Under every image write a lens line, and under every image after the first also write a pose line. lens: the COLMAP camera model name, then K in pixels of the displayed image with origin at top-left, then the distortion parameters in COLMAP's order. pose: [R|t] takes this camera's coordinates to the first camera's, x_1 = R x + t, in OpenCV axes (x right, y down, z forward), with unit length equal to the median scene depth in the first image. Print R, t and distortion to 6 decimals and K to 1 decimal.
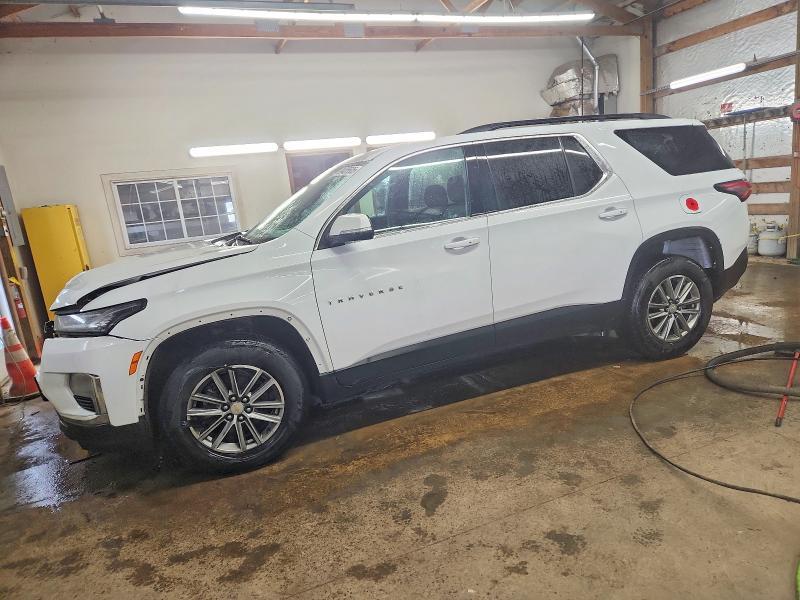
lens RADIAL K [[532.8, 0, 400.0], [0, 532.8, 300.0], [0, 0, 1]] dist [0.030021, -0.000312]
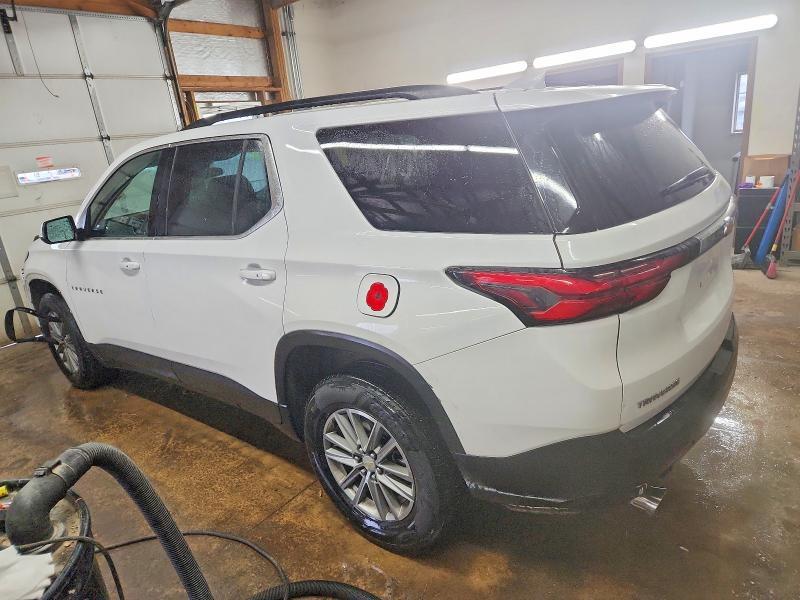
lens RADIAL K [[532.8, 0, 400.0], [0, 532.8, 300.0], [0, 0, 1]] dist [0.030021, -0.000312]
pose [[0.514269, 0.310872, -0.799303, 0.942957], [-0.129379, 0.949448, 0.286025, -0.316980], [0.847814, -0.043681, 0.528492, 0.771320]]
